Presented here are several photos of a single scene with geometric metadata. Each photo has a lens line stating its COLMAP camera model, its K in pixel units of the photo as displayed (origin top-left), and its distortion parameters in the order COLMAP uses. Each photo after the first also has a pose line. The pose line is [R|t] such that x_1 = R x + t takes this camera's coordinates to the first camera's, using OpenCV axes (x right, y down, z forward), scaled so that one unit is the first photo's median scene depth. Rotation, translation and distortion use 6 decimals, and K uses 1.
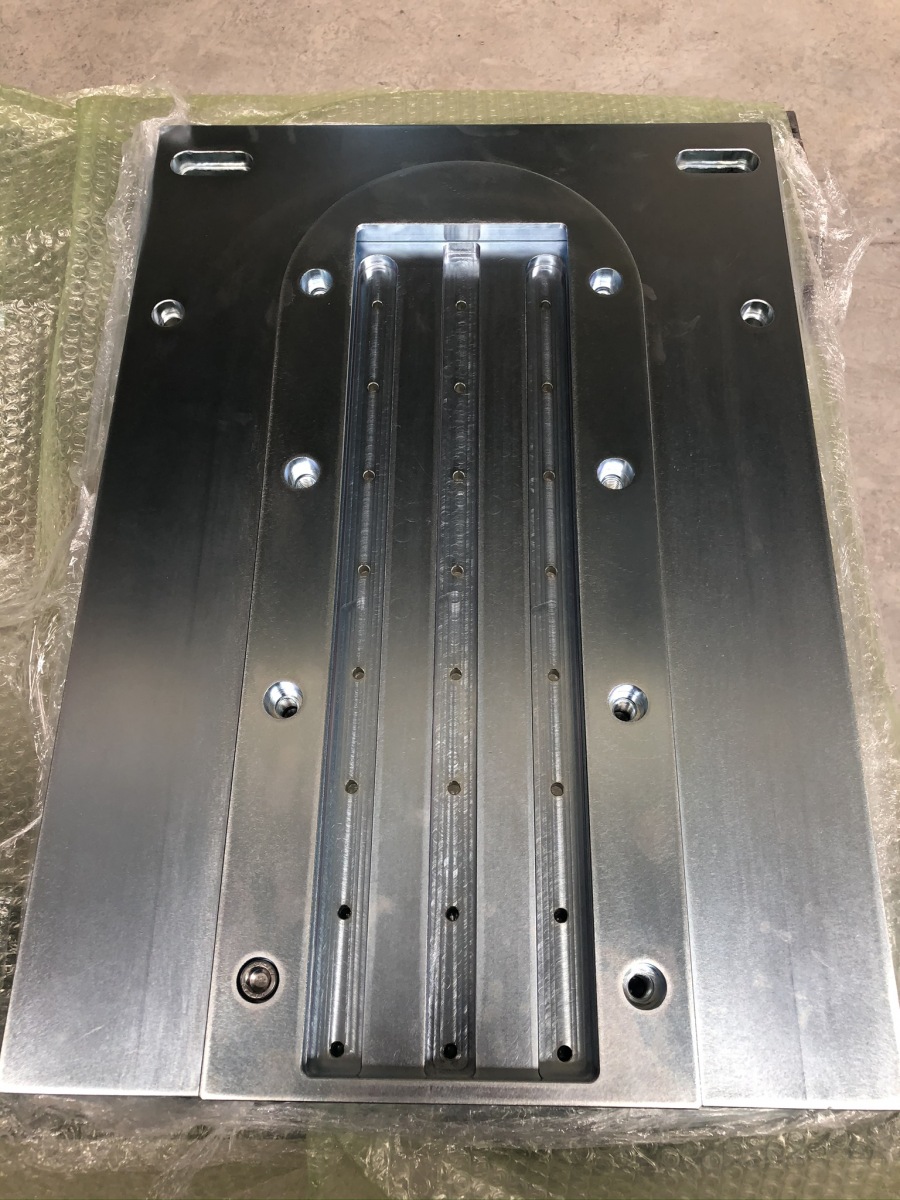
lens RADIAL K [[1011.3, 0, 450.0], [0, 1011.3, 600.0], [0, 0, 1]] dist [-0.004487, 0.001836]
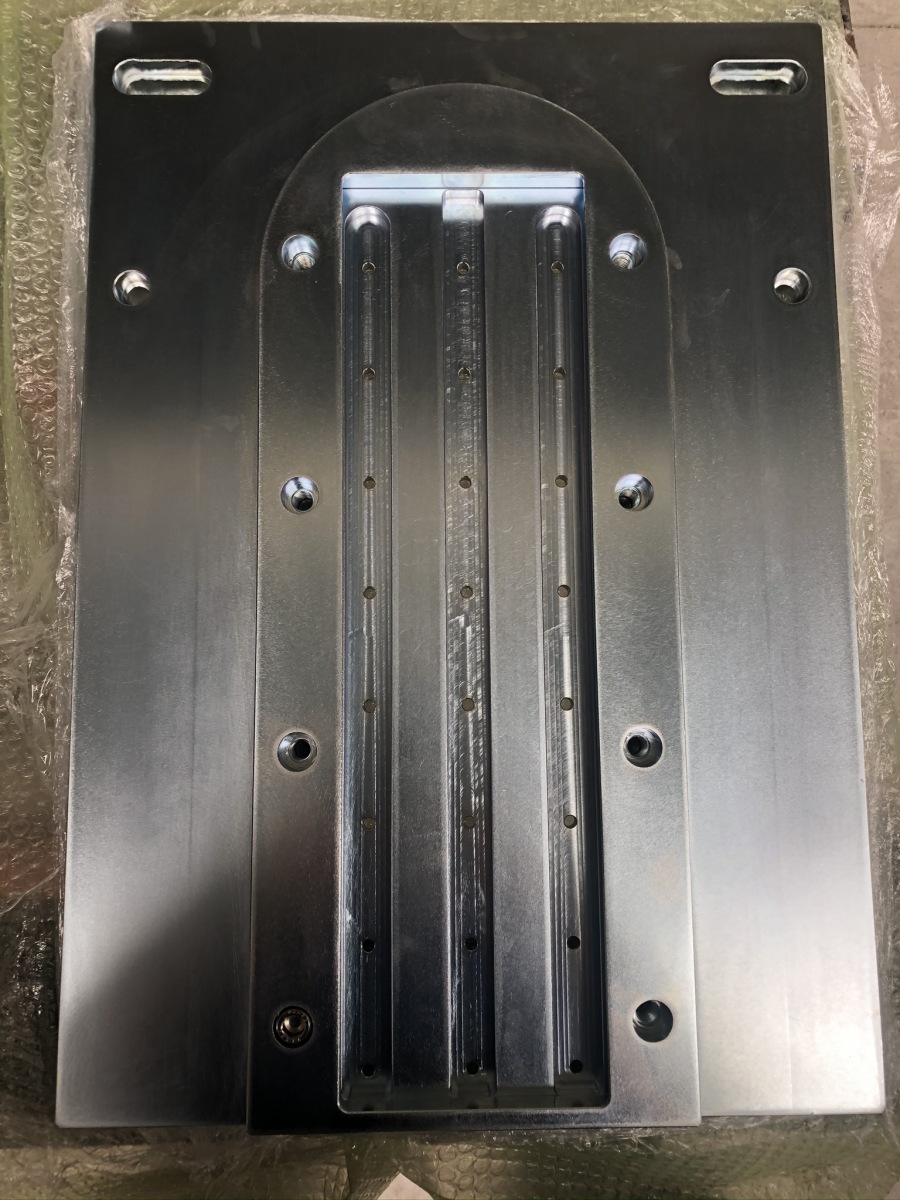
lens RADIAL K [[997.9, 0, 461.2], [0, 997.9, 597.4], [0, 0, 1]] dist [0.012143, -0.007723]
pose [[0.998870, -0.022595, 0.041822, -0.034077], [0.010323, 0.961920, 0.273136, -0.251556], [-0.046401, -0.272395, 0.961066, 0.074994]]
